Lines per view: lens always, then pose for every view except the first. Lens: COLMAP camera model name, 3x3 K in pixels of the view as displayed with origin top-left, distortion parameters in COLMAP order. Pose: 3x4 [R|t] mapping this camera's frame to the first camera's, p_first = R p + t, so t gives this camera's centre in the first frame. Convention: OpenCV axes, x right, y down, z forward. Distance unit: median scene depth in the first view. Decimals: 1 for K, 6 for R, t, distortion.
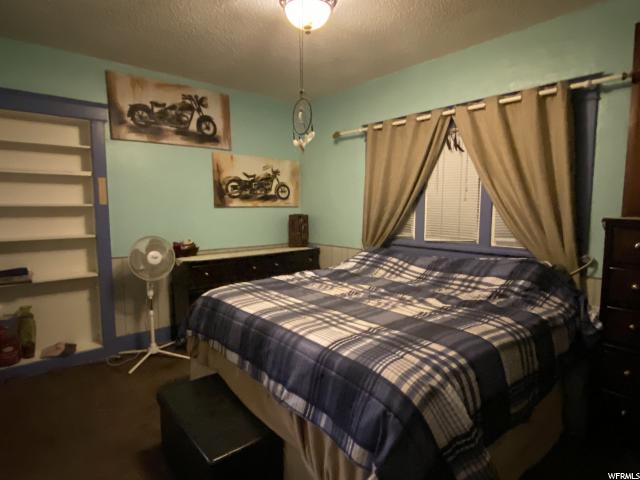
lens RADIAL K [[360.2, 0, 320.0], [0, 360.2, 240.0], [0, 0, 1]] dist [0.081928, -0.068550]
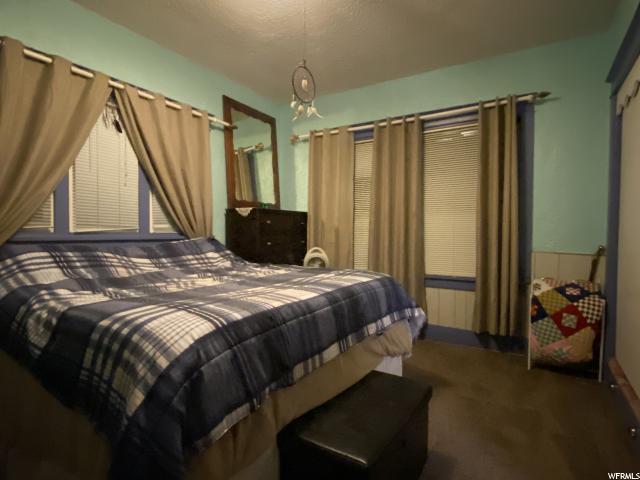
lens RADIAL K [[360.2, 0, 320.0], [0, 360.2, 240.0], [0, 0, 1]] dist [0.081928, -0.068550]
pose [[-0.295521, -0.025942, 0.954984, -0.679310], [0.085994, 0.994851, 0.053636, 0.023300], [-0.951458, 0.097973, -0.291769, 0.853909]]
